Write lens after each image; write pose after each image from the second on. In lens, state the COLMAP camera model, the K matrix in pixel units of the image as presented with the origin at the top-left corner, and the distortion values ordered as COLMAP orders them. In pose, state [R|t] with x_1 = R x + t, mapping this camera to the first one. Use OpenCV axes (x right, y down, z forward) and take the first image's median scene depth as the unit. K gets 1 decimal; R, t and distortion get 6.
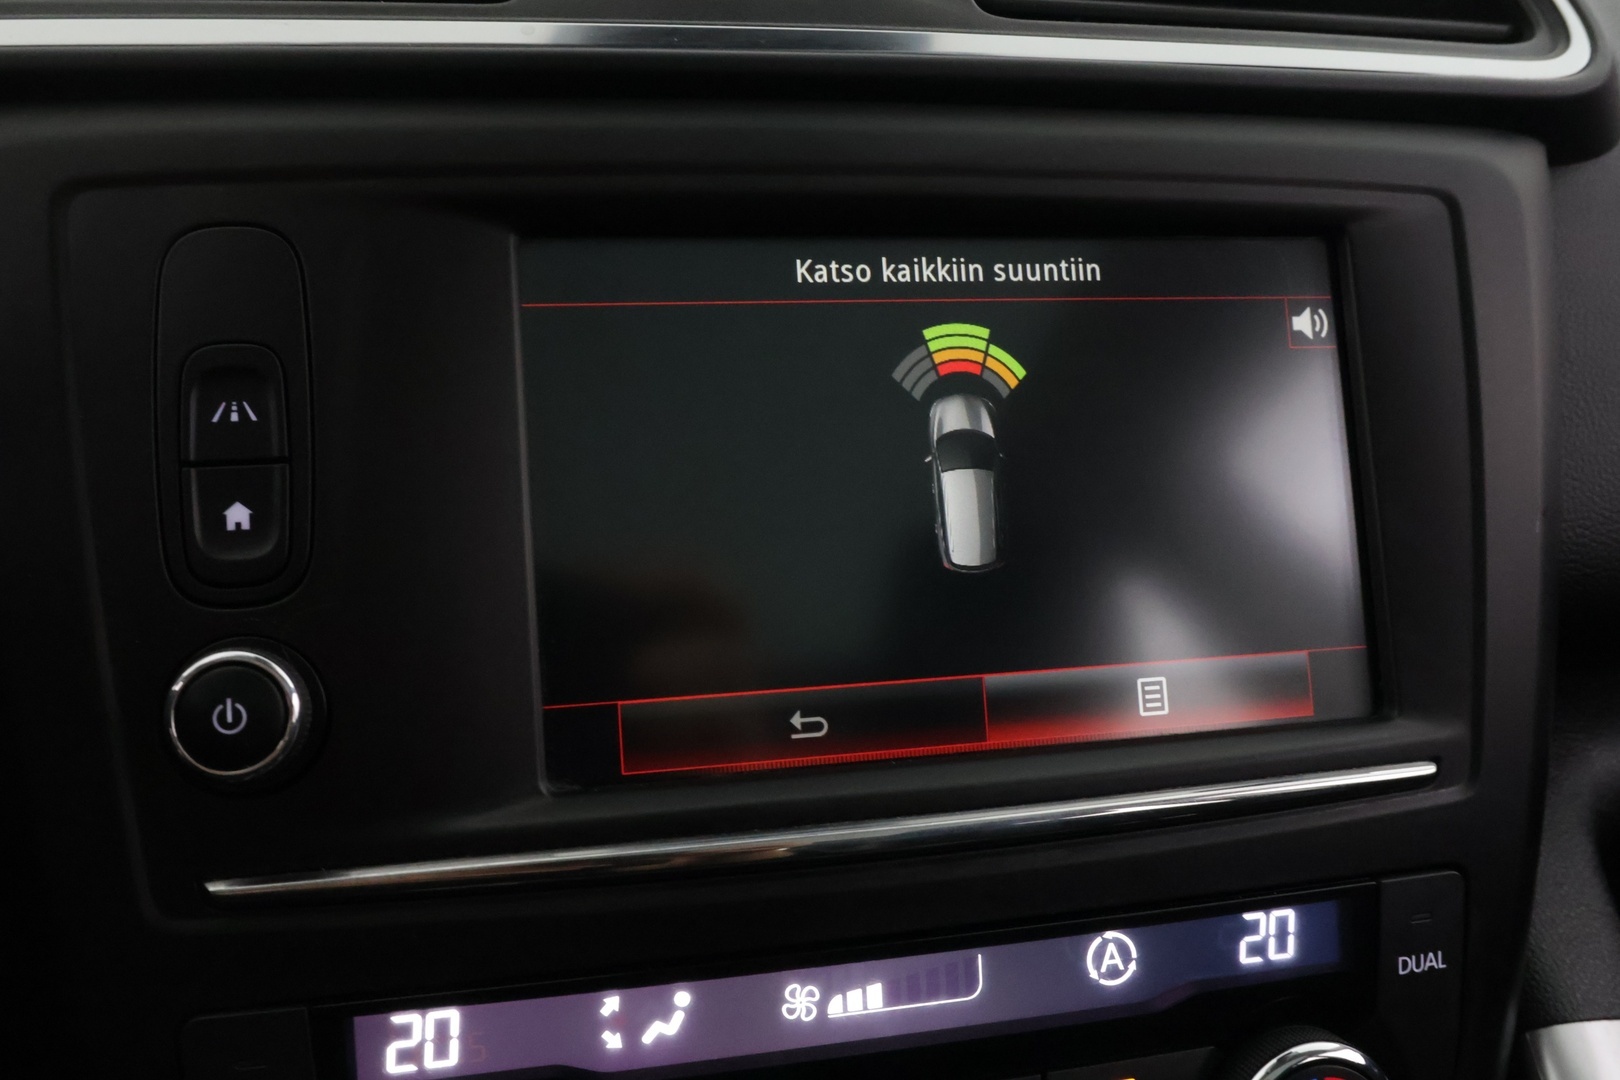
lens RADIAL K [[1378.7, 0, 816.4], [0, 1378.7, 545.7], [0, 0, 1]] dist [-0.036029, 0.028583]
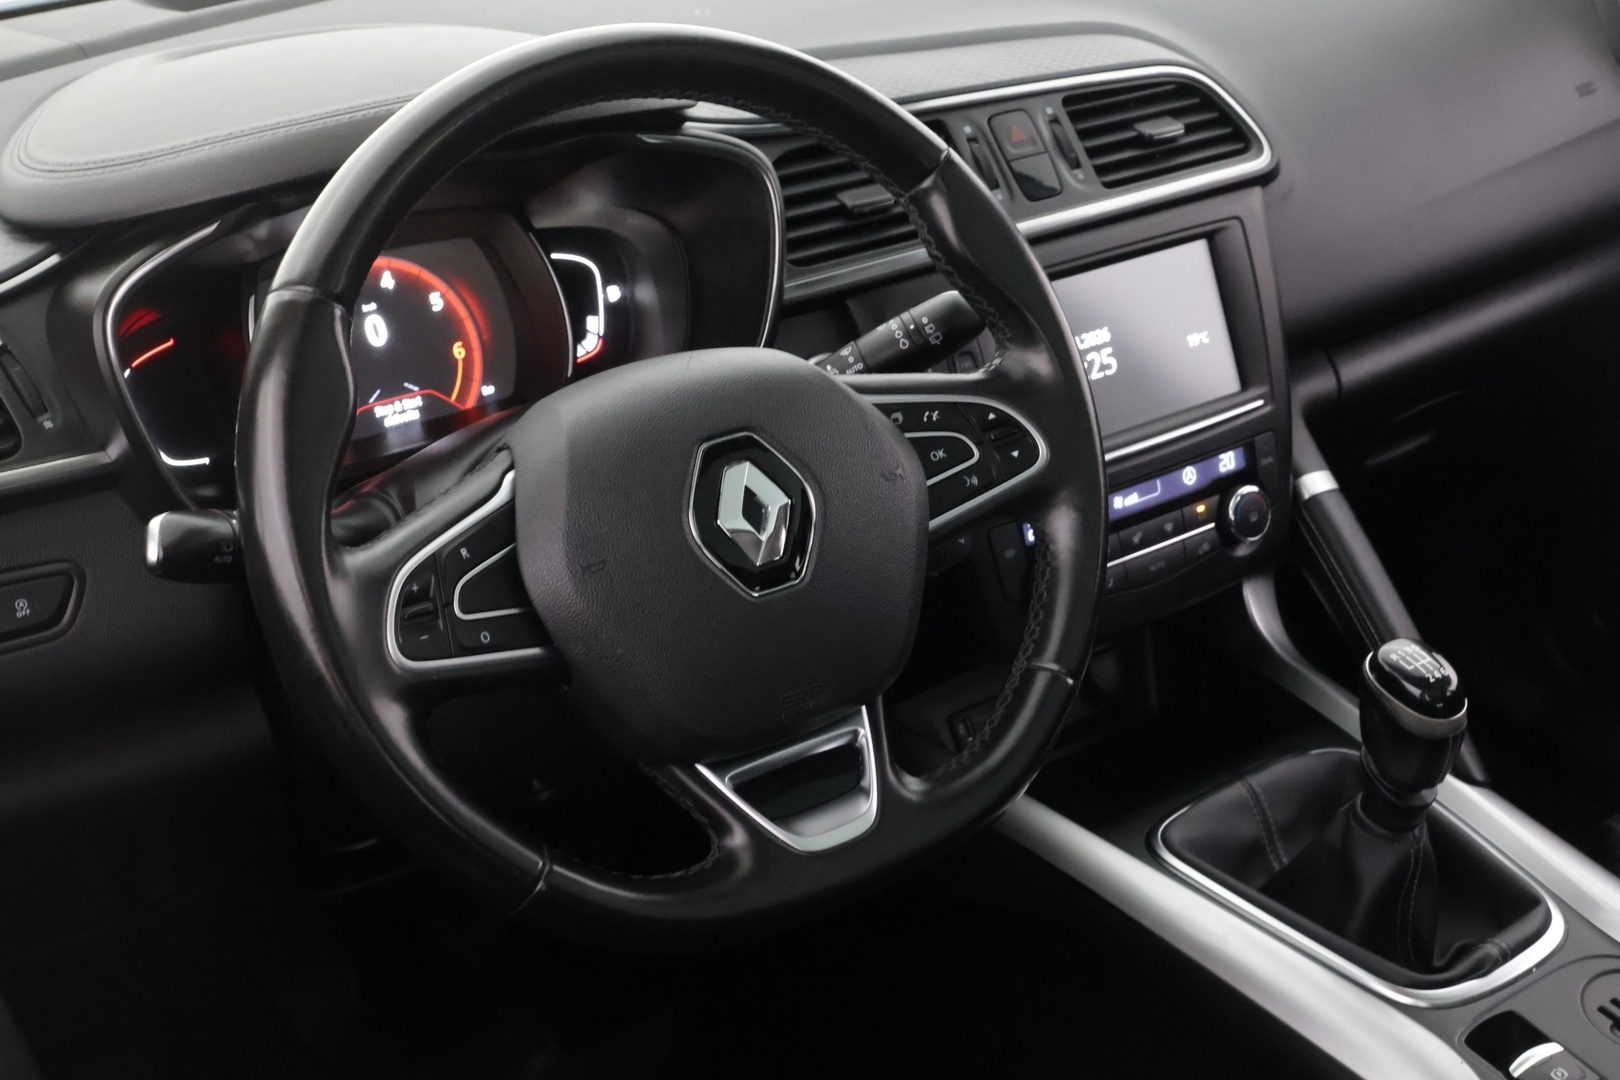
lens RADIAL K [[2071.4, 0, 814.0], [0, 2071.4, 537.5], [0, 0, 1]] dist [0.013816, 0.000000]
pose [[0.924798, -0.211371, 0.316341, -2.272980], [0.167207, 0.972672, 0.161095, -0.520982], [-0.341747, -0.096086, 0.934867, -3.441444]]
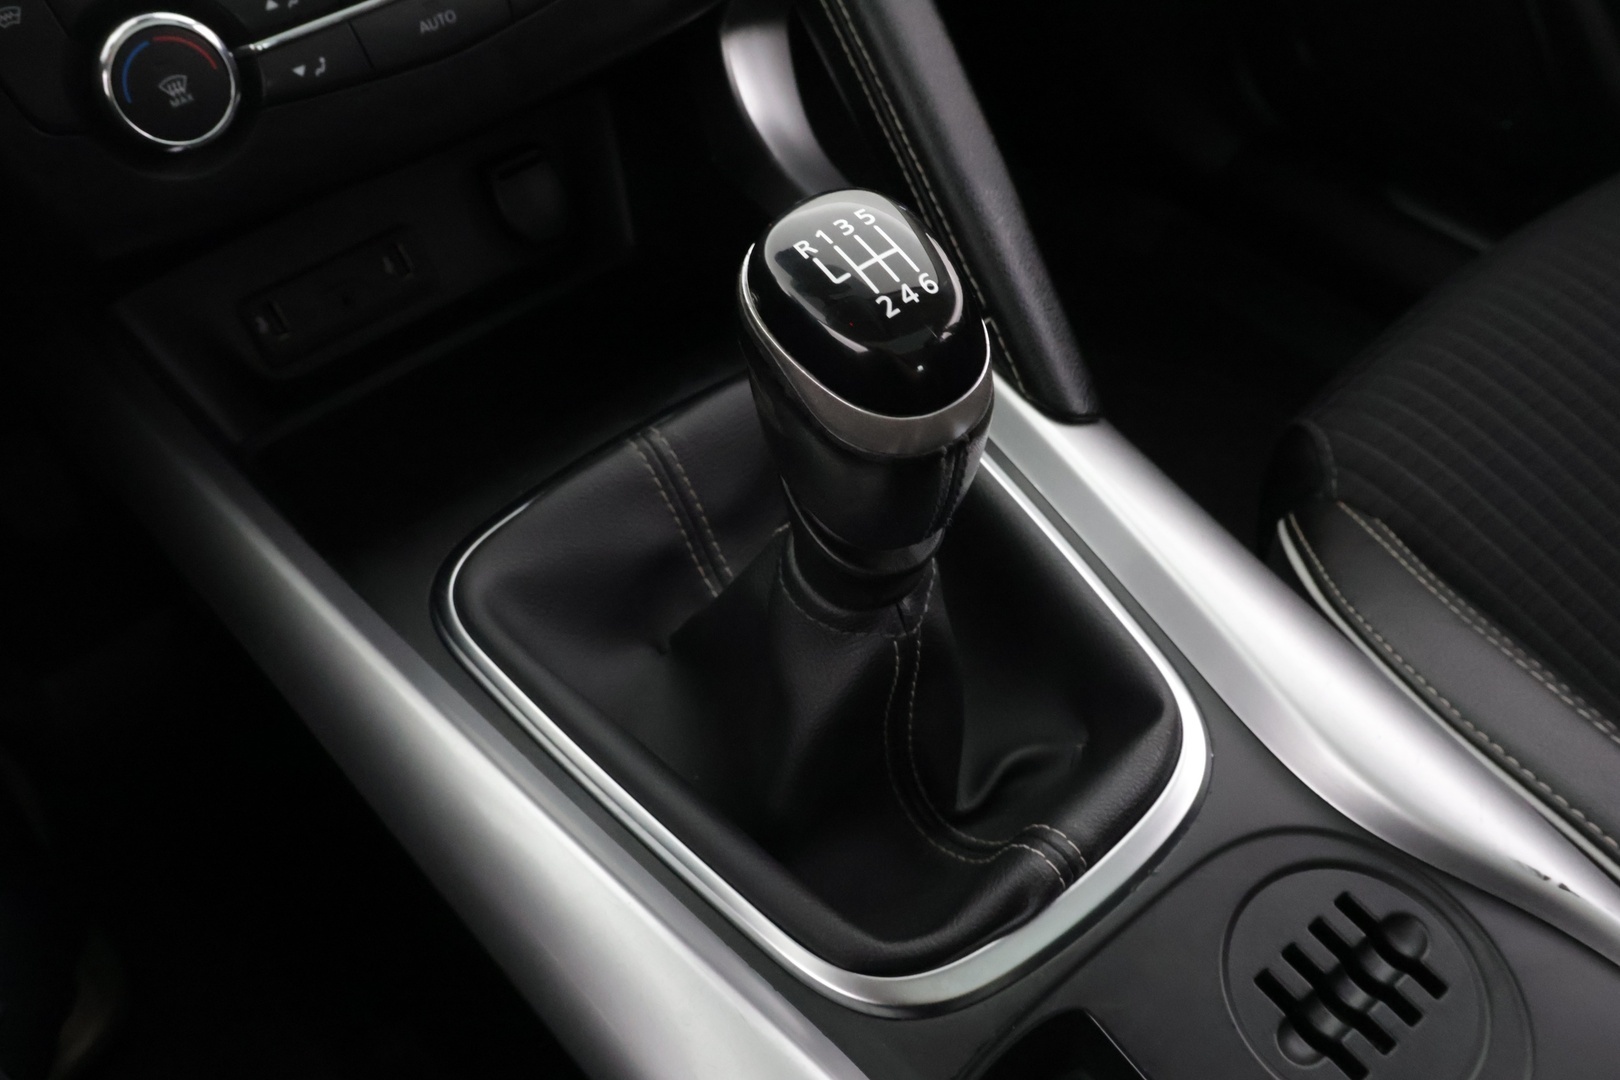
lens RADIAL K [[1354.5, 0, 808.9], [0, 1354.5, 549.0], [0, 0, 1]] dist [-0.041937, 0.040661]
pose [[0.898571, -0.373845, 0.229805, -0.138715], [0.209544, 0.825653, 0.523820, 0.266719], [-0.385567, -0.422535, 0.820245, -0.781405]]
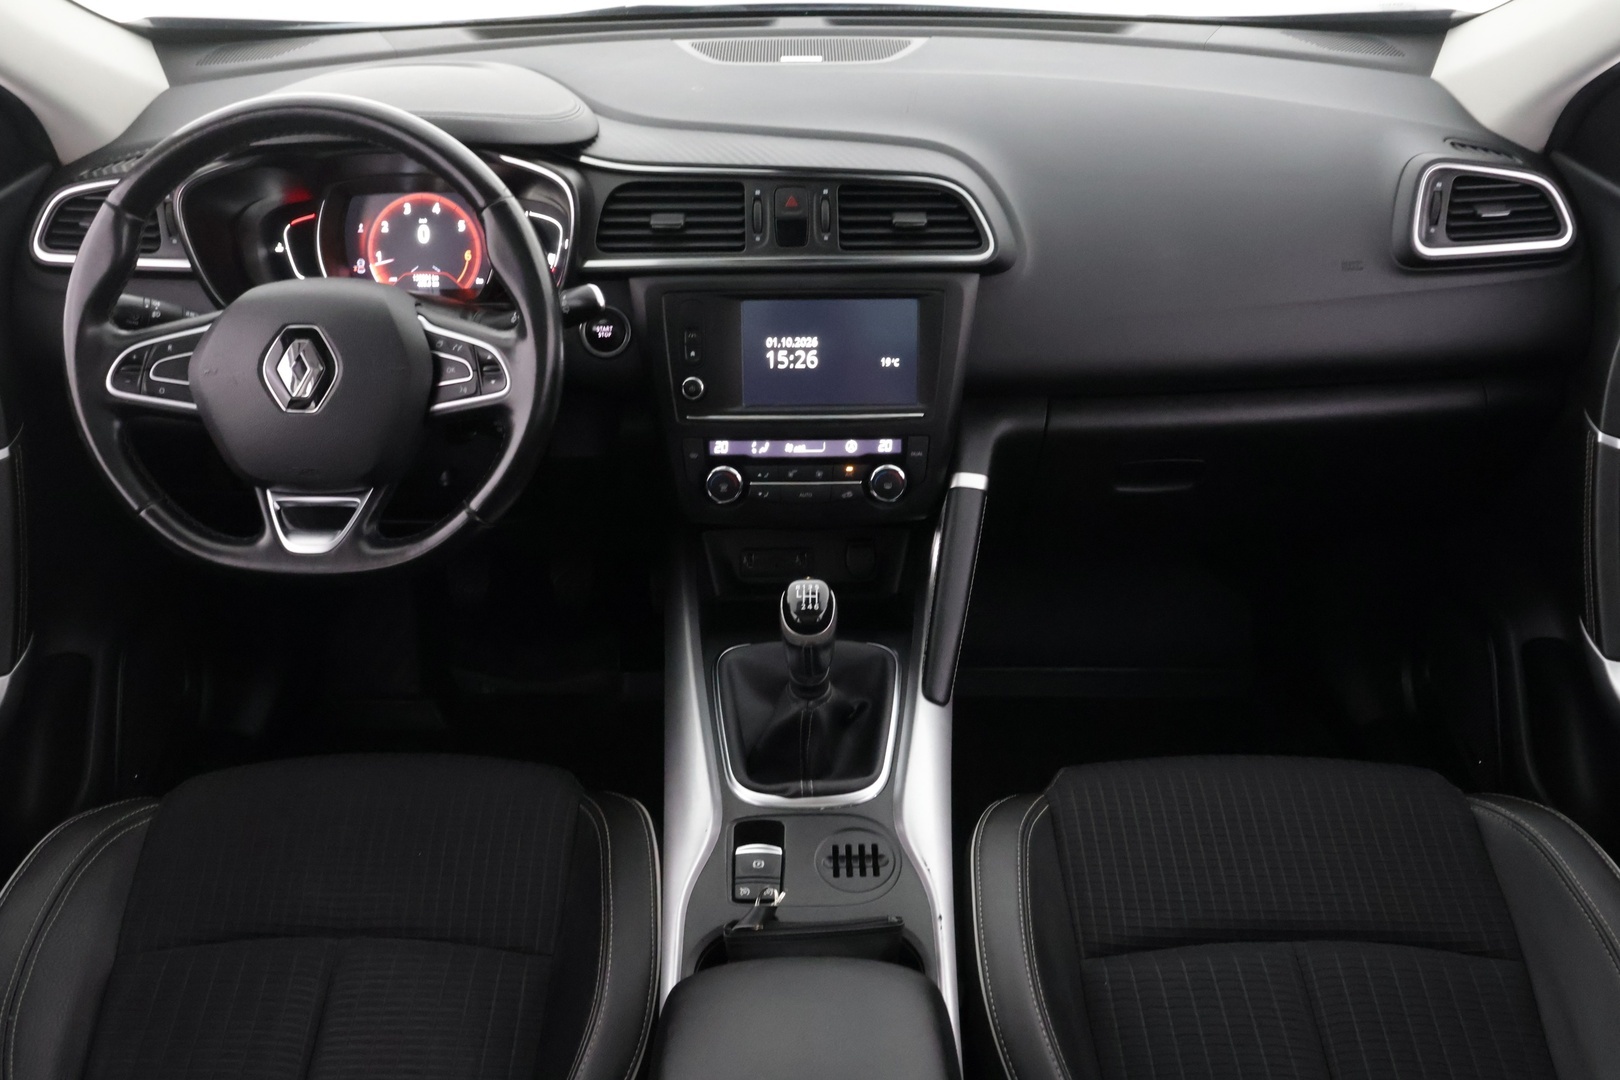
lens RADIAL K [[1354.5, 0, 808.9], [0, 1354.5, 536.7], [0, 0, 1]] dist [-0.041937, 0.040661]
pose [[0.977544, 0.091114, -0.190014, 1.057948], [-0.042711, 0.968646, 0.244747, -0.605053], [0.206356, -0.231135, 0.950786, -3.935924]]
